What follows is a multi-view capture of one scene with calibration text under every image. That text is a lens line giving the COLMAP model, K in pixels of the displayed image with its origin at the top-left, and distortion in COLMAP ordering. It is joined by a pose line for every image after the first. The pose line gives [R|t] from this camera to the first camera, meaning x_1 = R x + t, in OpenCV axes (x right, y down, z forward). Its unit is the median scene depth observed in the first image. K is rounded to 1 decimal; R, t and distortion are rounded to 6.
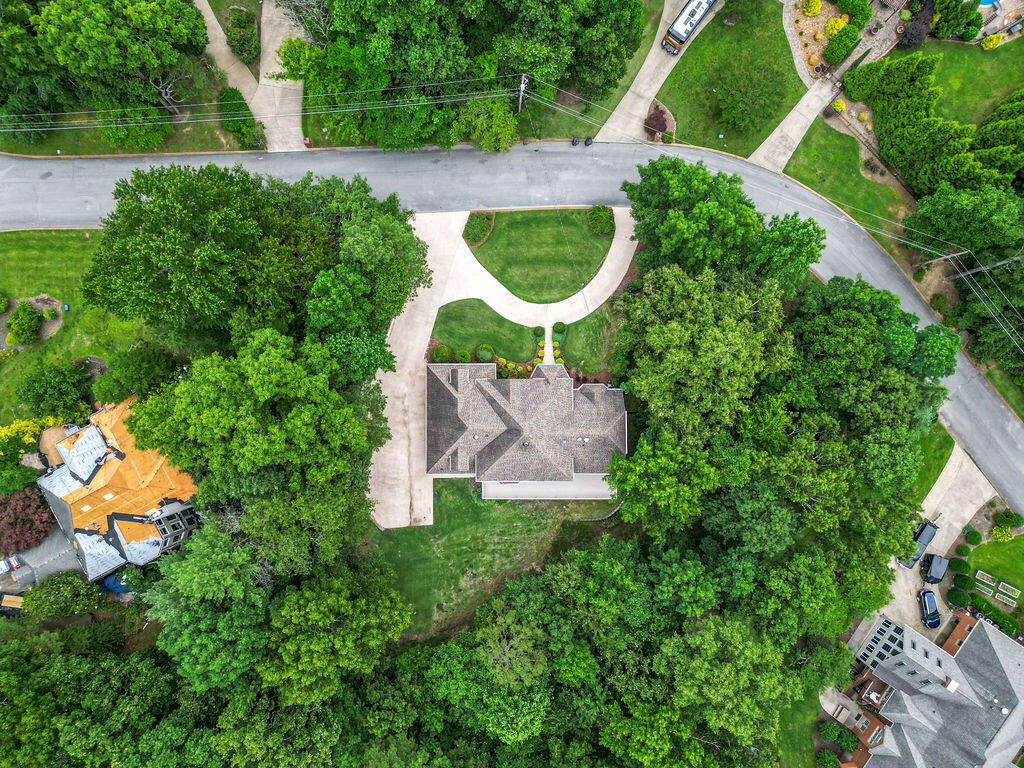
lens RADIAL K [[709.4, 0, 512.2], [0, 709.4, 385.3], [0, 0, 1]] dist [0.068101, -0.060269]
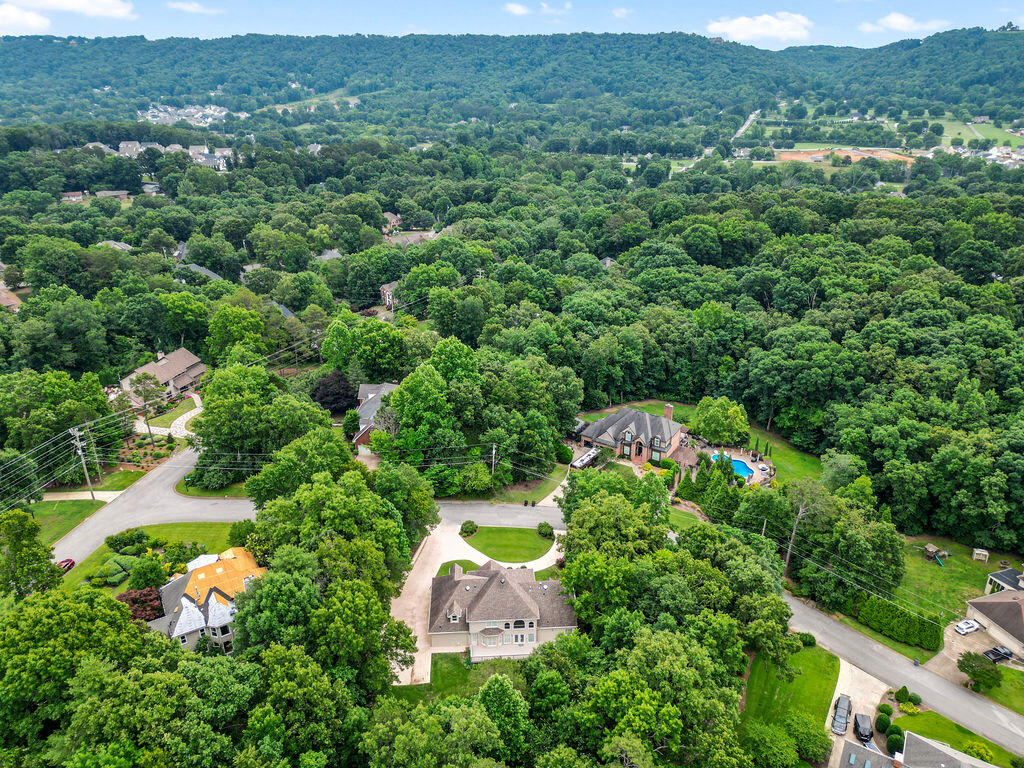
lens RADIAL K [[709.4, 0, 512.2], [0, 709.4, 385.3], [0, 0, 1]] dist [0.068101, -0.060269]
pose [[0.998725, -0.014127, 0.048470, -0.024680], [0.049856, 0.427240, -0.902763, 1.155535], [-0.007955, 0.904028, 0.427400, 0.022298]]
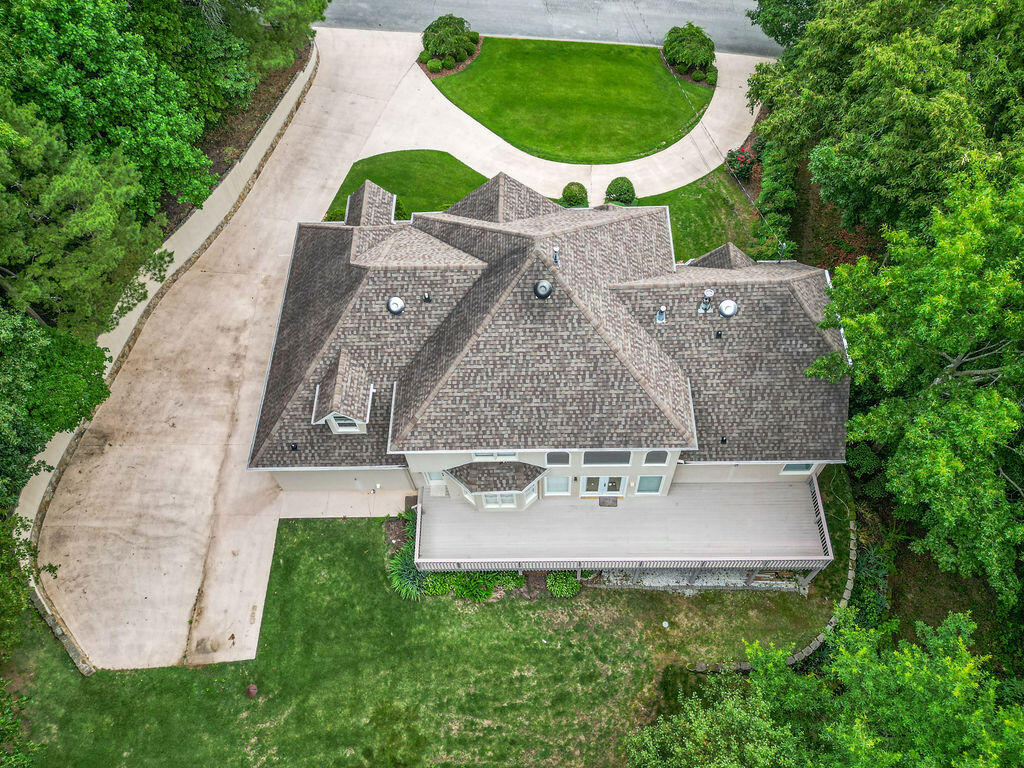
lens RADIAL K [[770.0, 0, 523.8], [0, 770.0, 383.2], [0, 0, 1]] dist [0.028400, -0.004860]
pose [[0.999781, -0.005321, -0.020256, 0.016448], [-0.005671, 0.862277, -0.506406, 0.280091], [0.020161, 0.506410, 0.862057, 0.685369]]
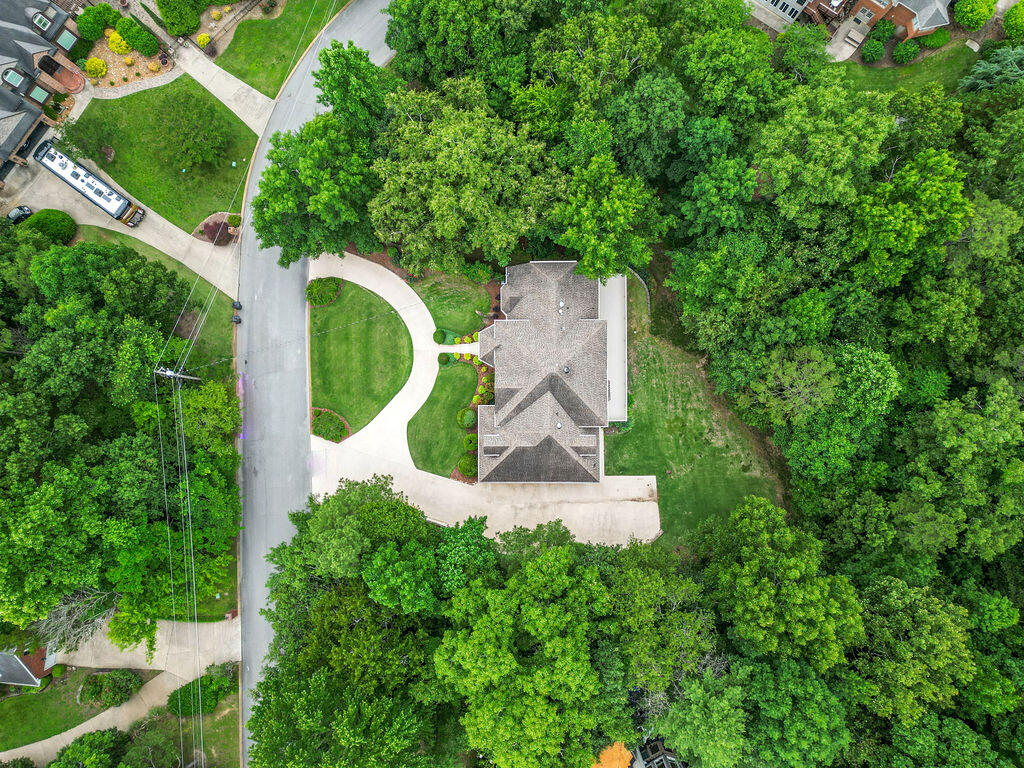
lens RADIAL K [[712.5, 0, 512.5], [0, 712.5, 385.5], [0, 0, 1]] dist [0.067308, -0.060701]
pose [[0.000367, -0.999257, 0.038531, -0.033408], [0.999998, 0.000445, 0.002021, 0.011833], [-0.002037, 0.038531, 0.999255, 0.088825]]
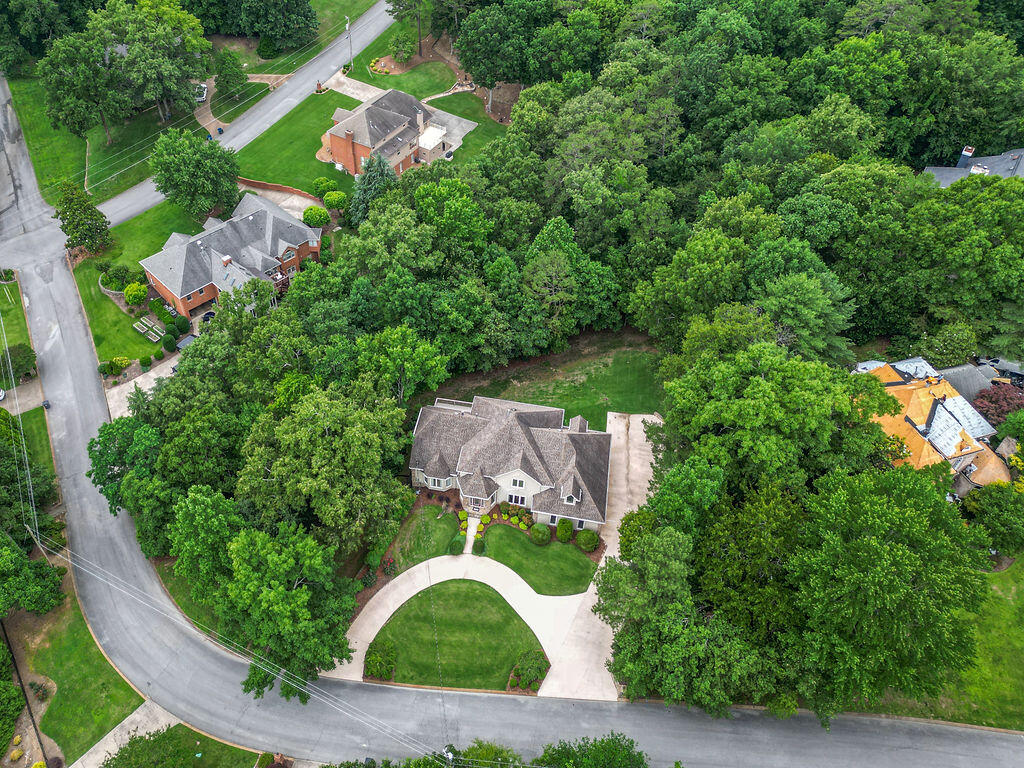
lens RADIAL K [[799.4, 0, 449.3], [0, 799.4, 336.8], [0, 0, 1]] dist [0.082120, -0.090348]
pose [[-0.978616, -0.125915, 0.162657, -0.063564], [0.204837, -0.668796, 0.714670, -0.686328], [0.018797, 0.732706, 0.680286, 0.093193]]
